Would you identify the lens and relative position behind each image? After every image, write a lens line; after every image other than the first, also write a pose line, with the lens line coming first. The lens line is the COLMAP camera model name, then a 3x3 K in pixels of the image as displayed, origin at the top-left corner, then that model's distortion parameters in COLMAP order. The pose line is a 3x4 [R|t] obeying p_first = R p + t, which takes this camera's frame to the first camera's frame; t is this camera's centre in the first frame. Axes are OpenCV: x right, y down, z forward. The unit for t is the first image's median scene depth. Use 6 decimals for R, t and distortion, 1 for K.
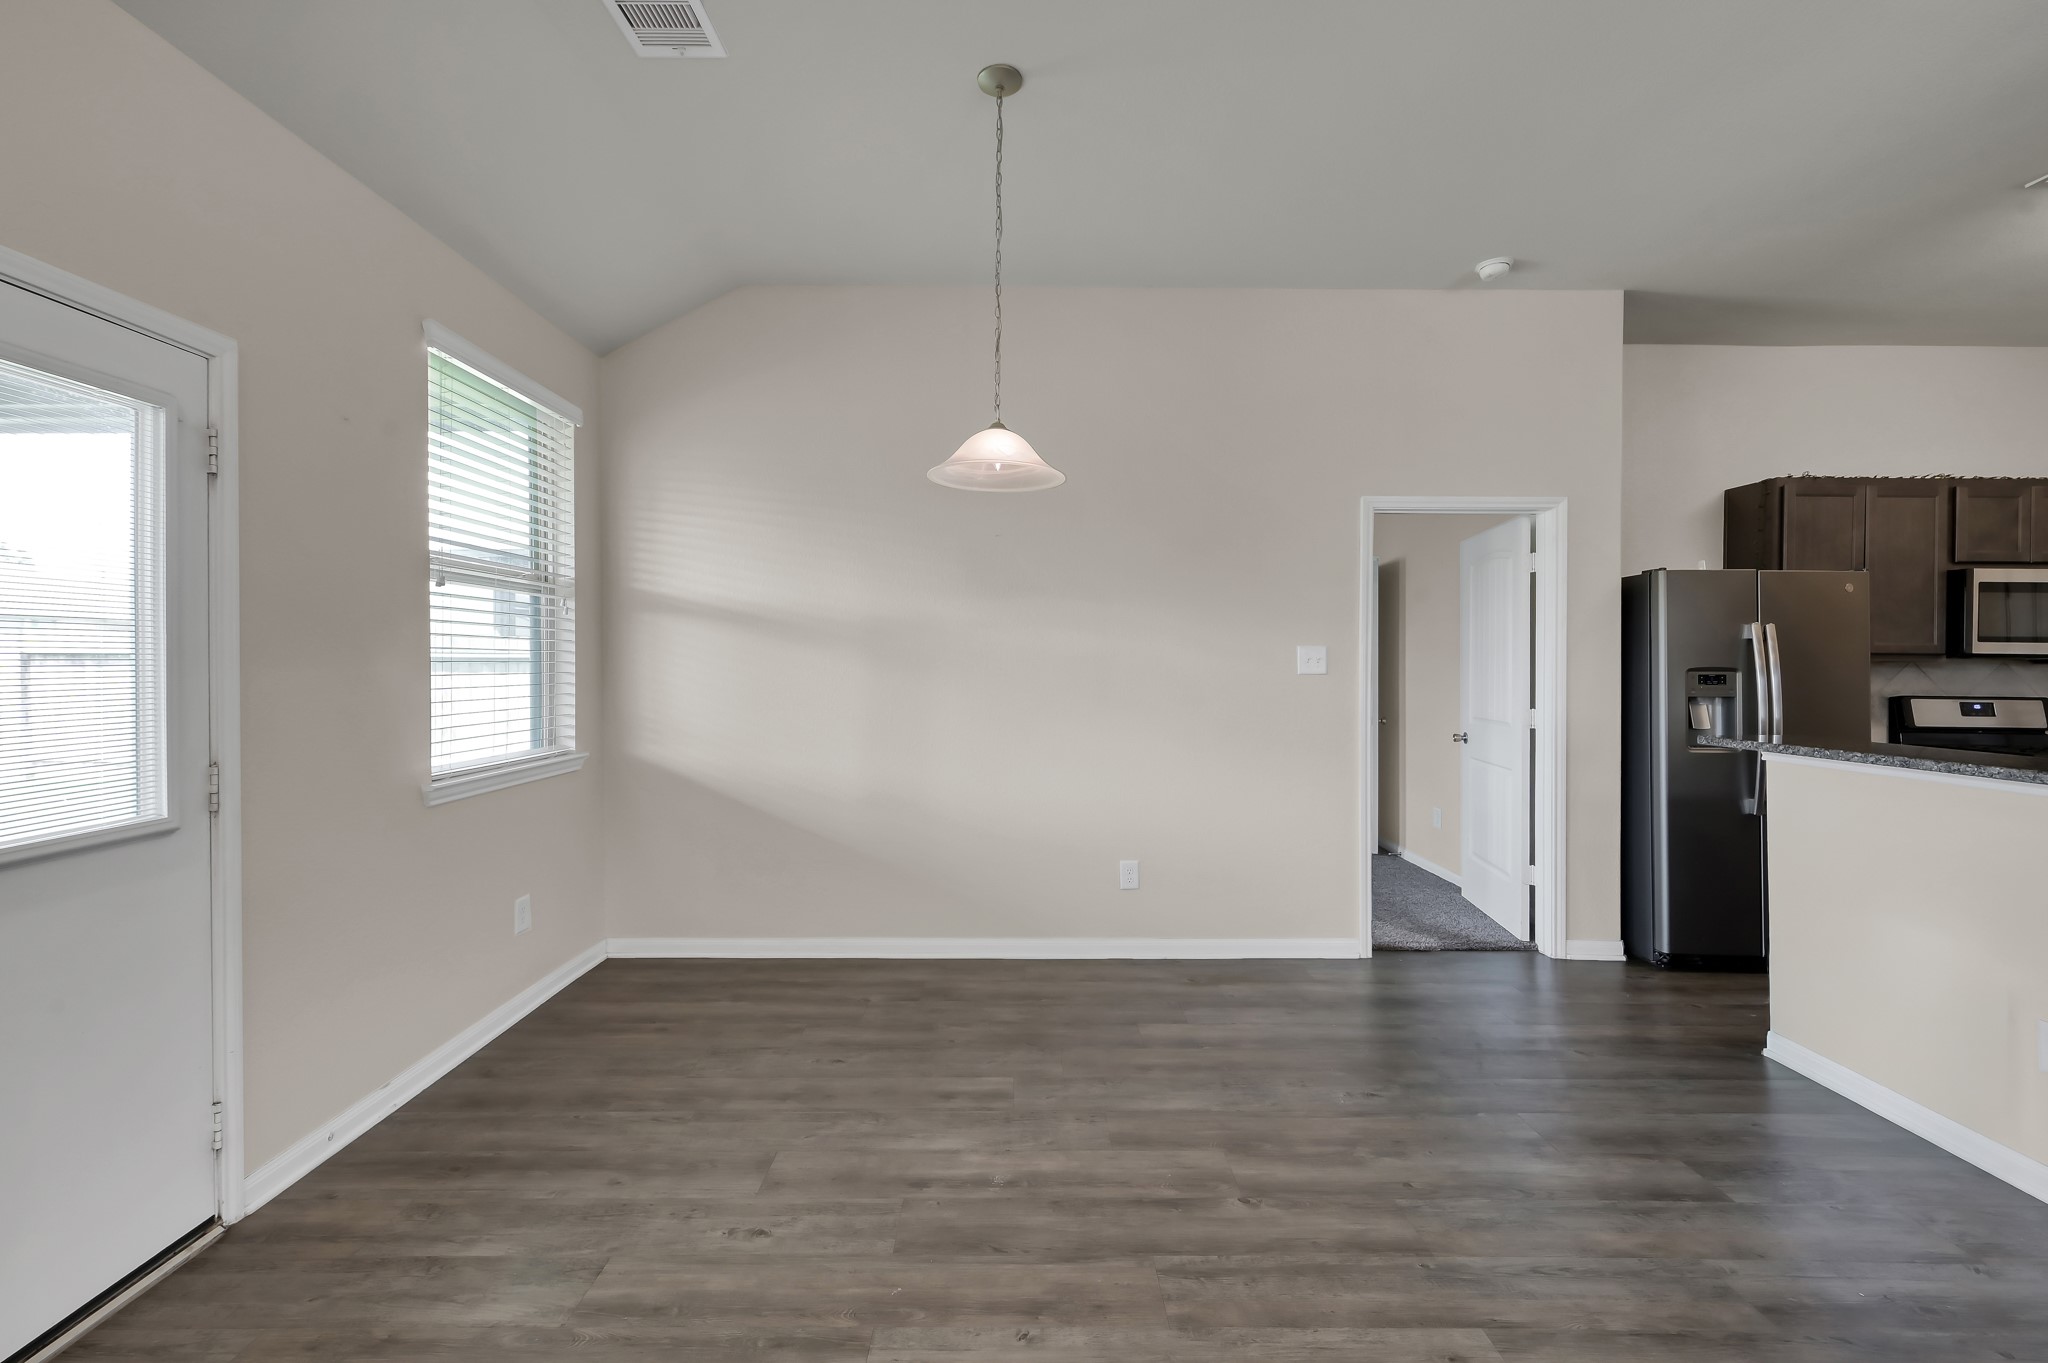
lens RADIAL K [[831.0, 0, 1017.4], [0, 831.0, 666.1], [0, 0, 1]] dist [0.002139, -0.000257]
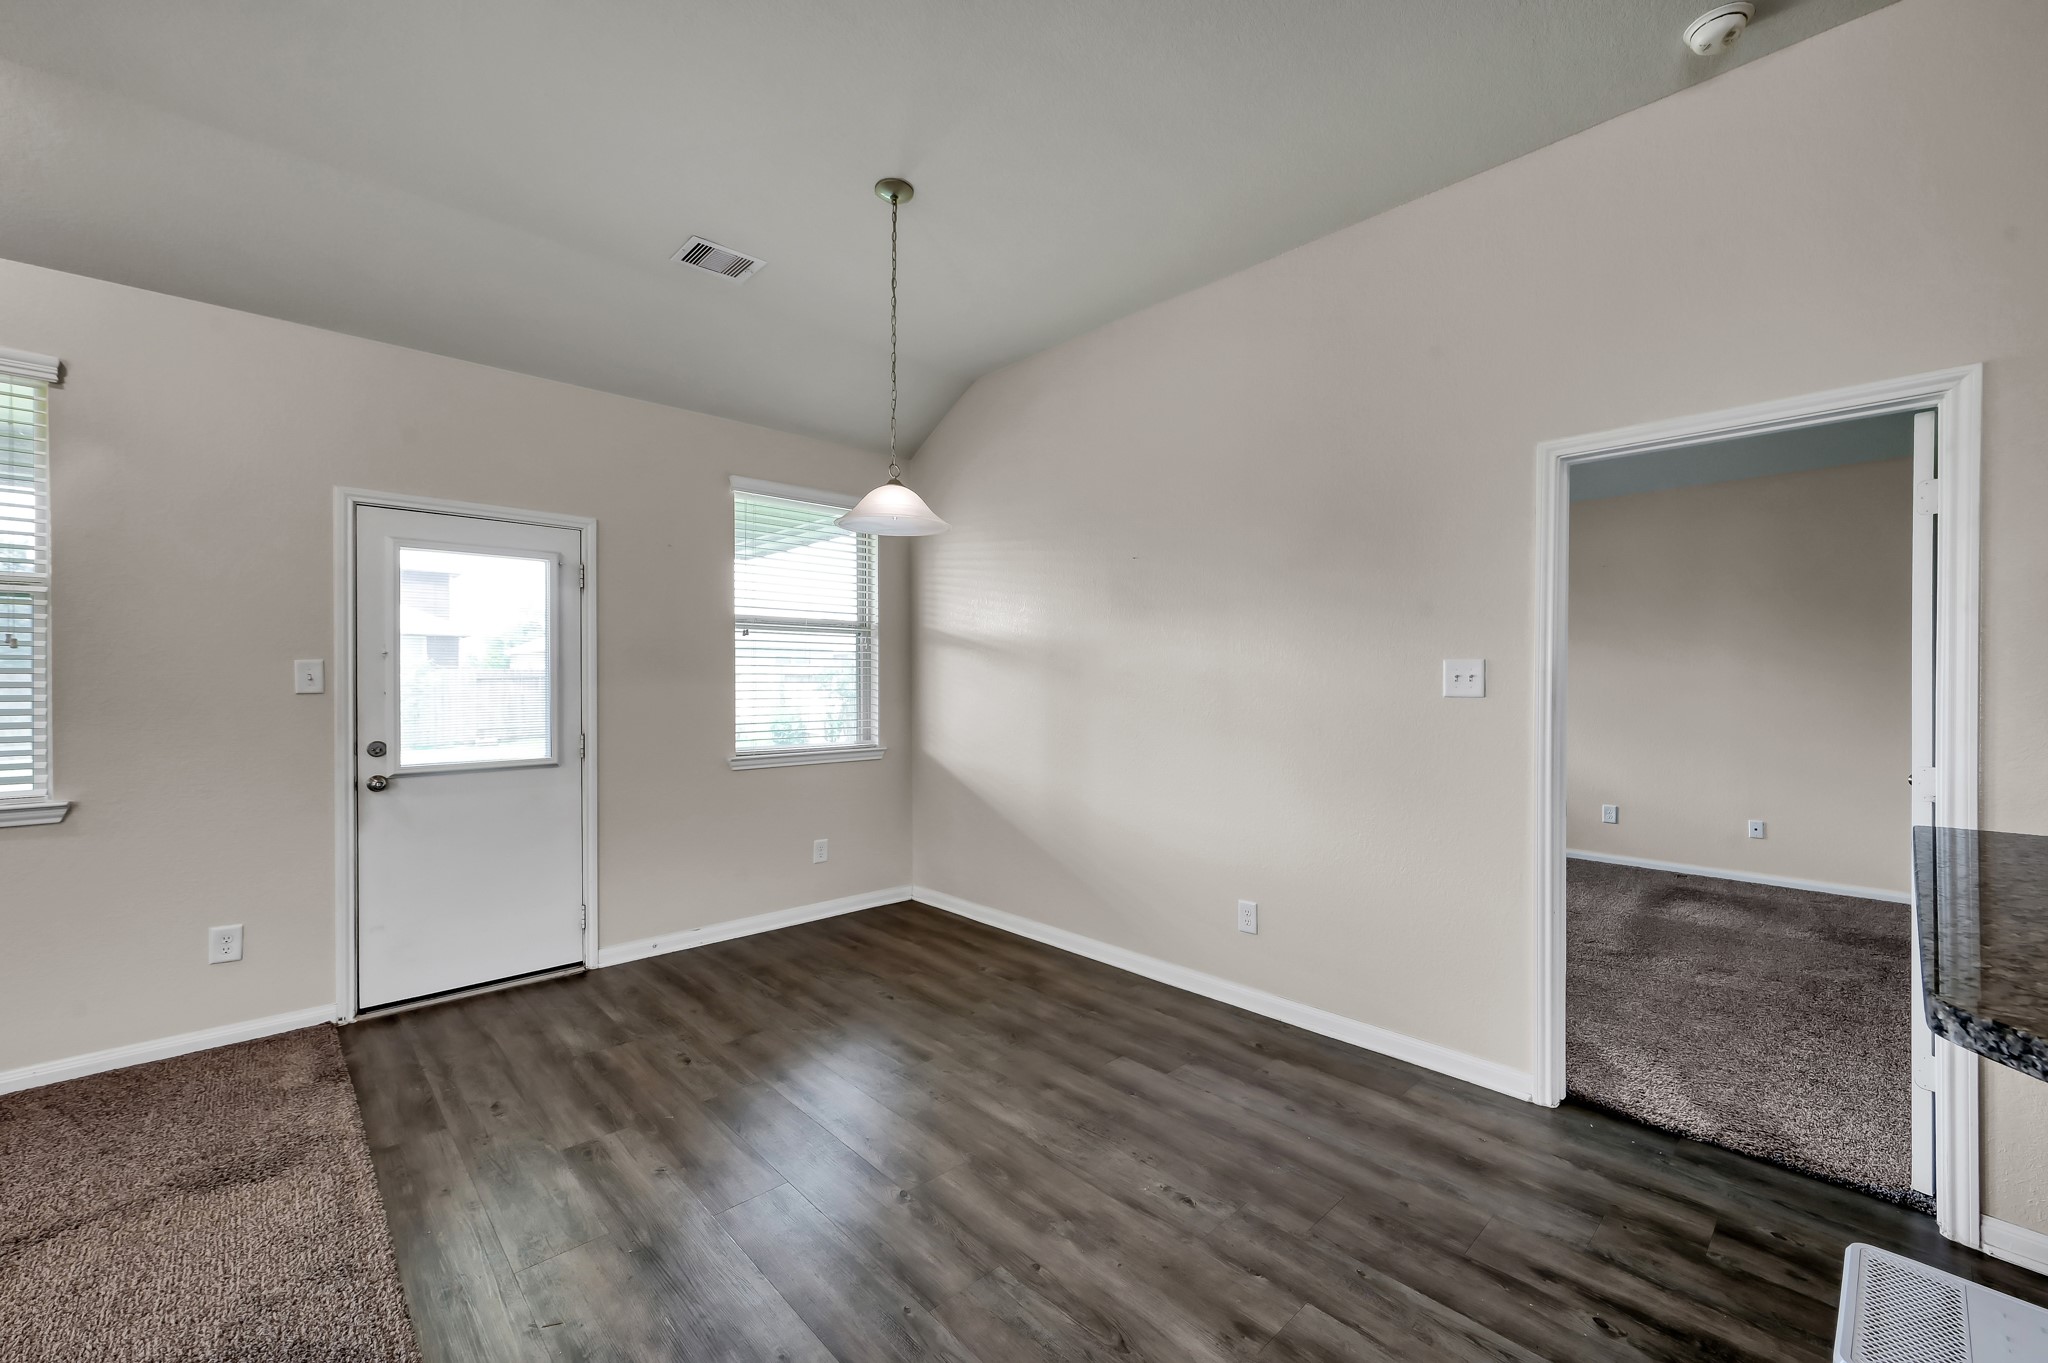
lens RADIAL K [[831.0, 0, 1031.2], [0, 831.0, 689.3], [0, 0, 1]] dist [0.002139, -0.000257]
pose [[0.679259, 0.003818, -0.733889, 0.626005], [0.006184, 0.999921, 0.010926, -0.003768], [0.733872, -0.011960, 0.679182, 0.228515]]
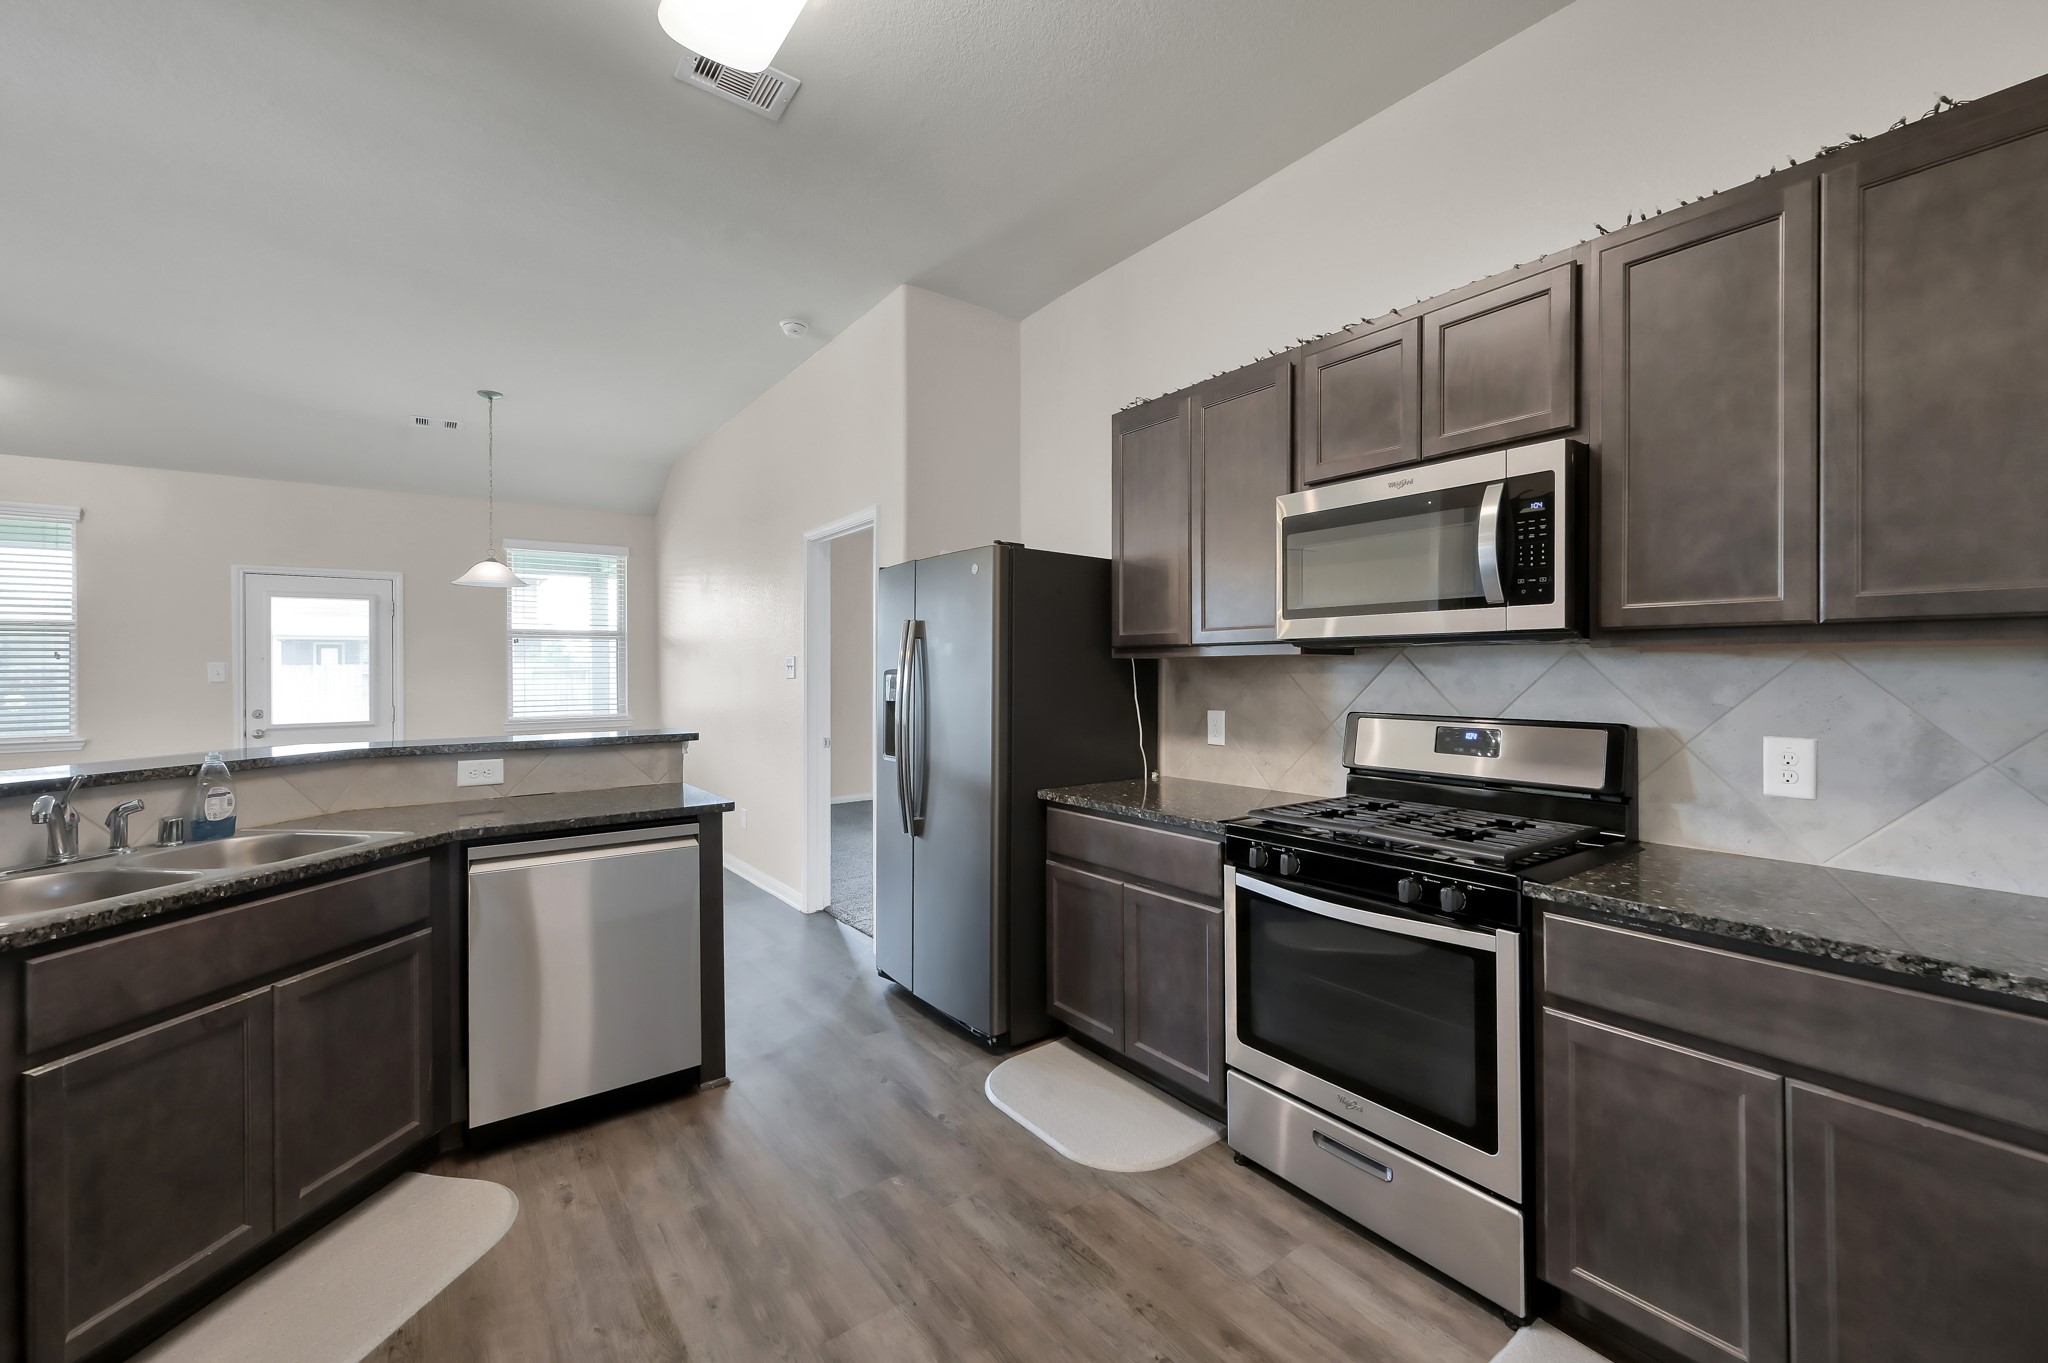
lens RADIAL K [[831.0, 0, 1025.9], [0, 831.0, 668.2], [0, 0, 1]] dist [0.002139, -0.000257]
pose [[0.591000, -0.010312, -0.806606, 1.580448], [0.015219, 0.999883, -0.001632, 0.004700], [0.806528, -0.011311, 0.591088, 0.555576]]
